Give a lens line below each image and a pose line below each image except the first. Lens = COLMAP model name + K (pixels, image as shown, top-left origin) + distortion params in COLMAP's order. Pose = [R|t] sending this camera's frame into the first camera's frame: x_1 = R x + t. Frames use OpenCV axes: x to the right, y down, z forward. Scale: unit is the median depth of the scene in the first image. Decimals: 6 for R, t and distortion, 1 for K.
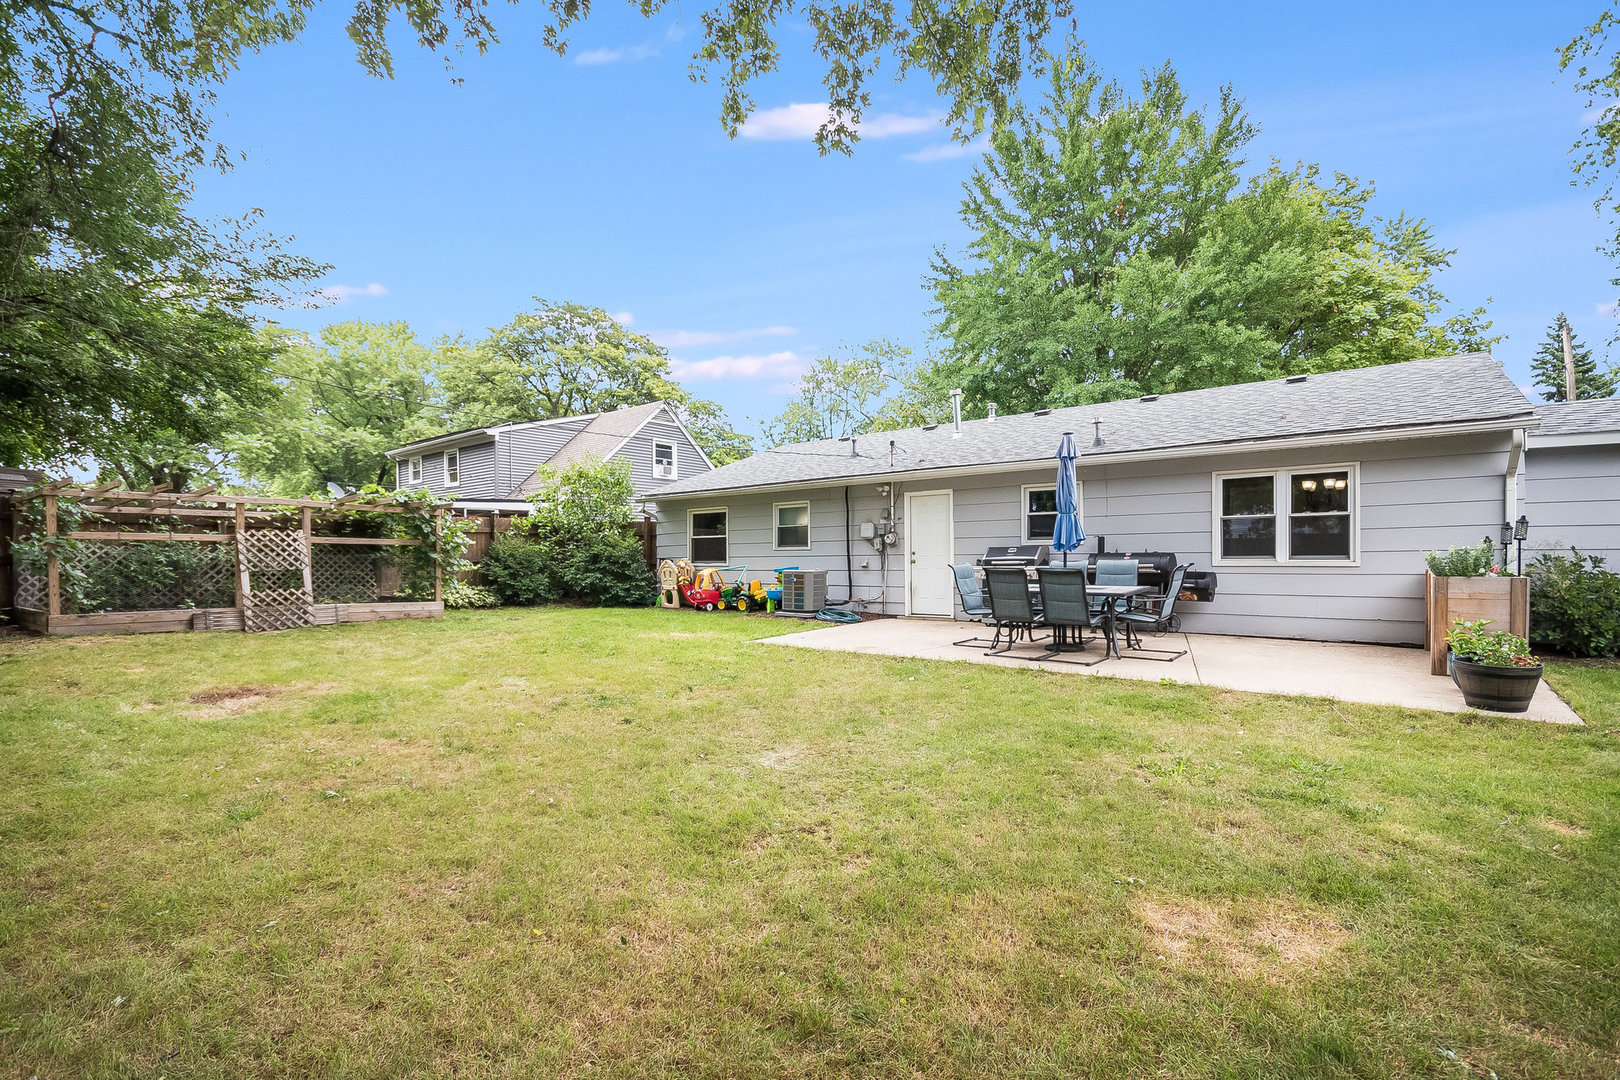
lens RADIAL K [[728.2, 0, 816.2], [0, 728.2, 555.4], [0, 0, 1]] dist [0.002347, 0.000087]
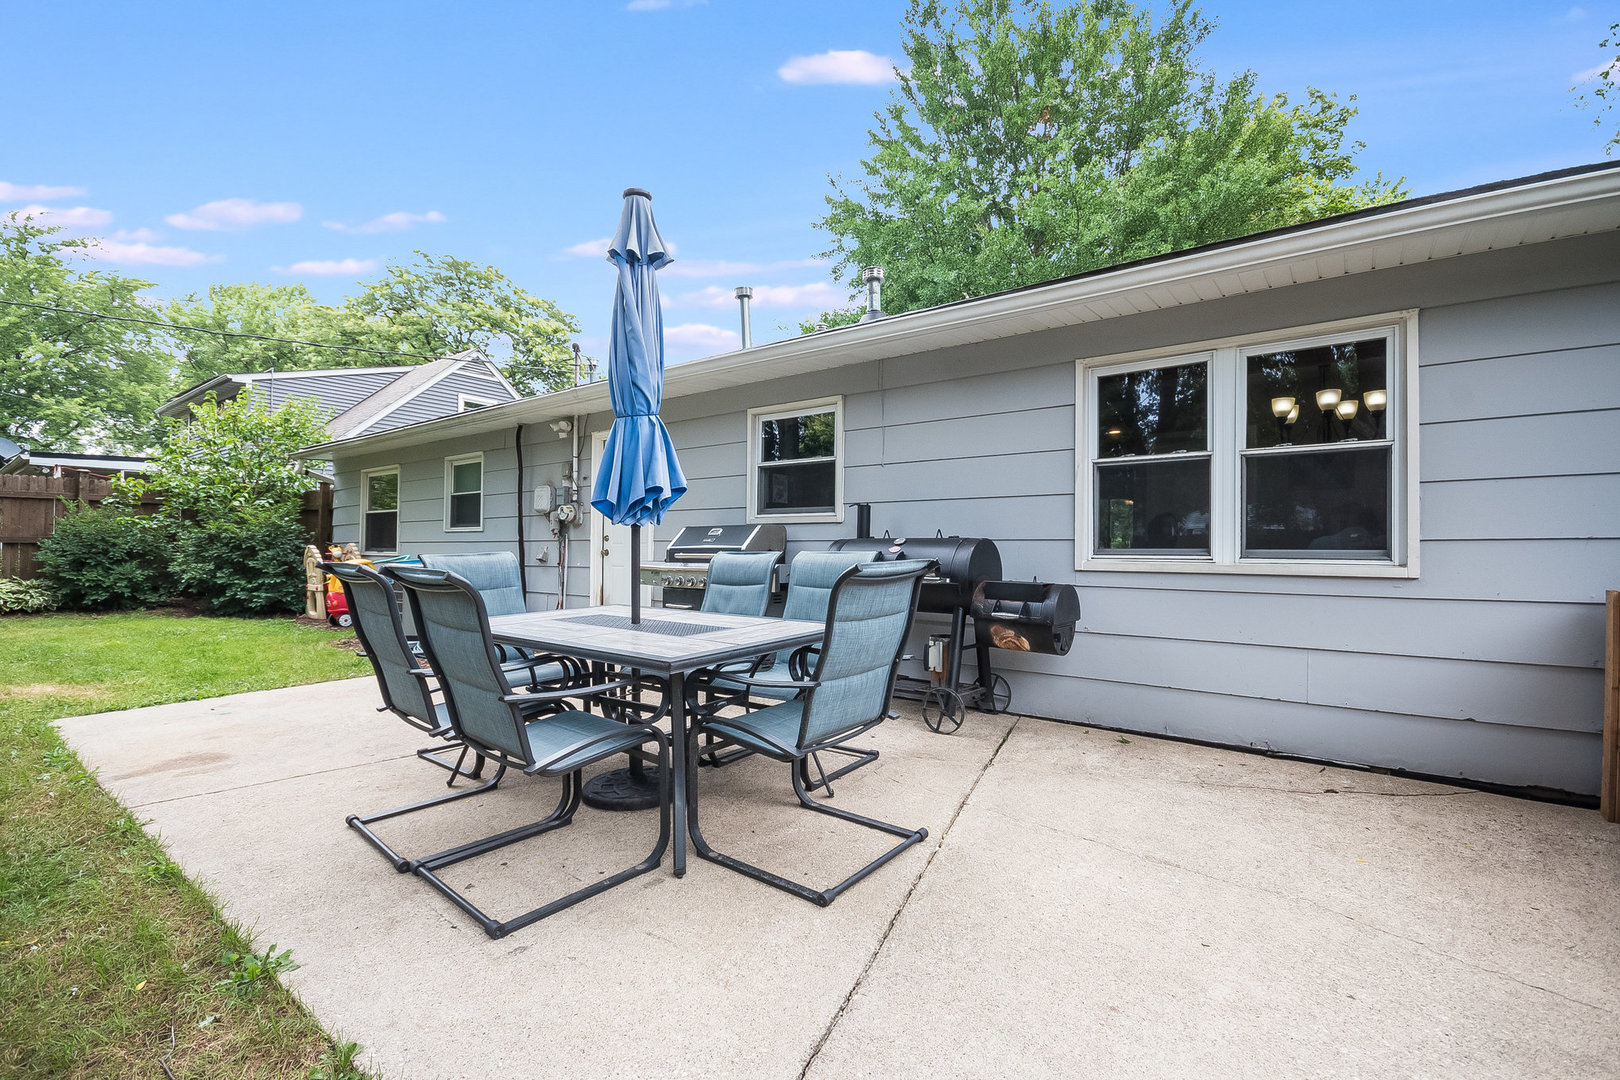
lens RADIAL K [[728.2, 0, 803.2], [0, 728.2, 533.4], [0, 0, 1]] dist [0.002347, 0.000087]
pose [[0.999651, 0.016884, 0.020295, 0.275674], [-0.016432, 0.999617, -0.022247, 0.003535], [-0.020663, 0.021905, 0.999547, 0.416281]]
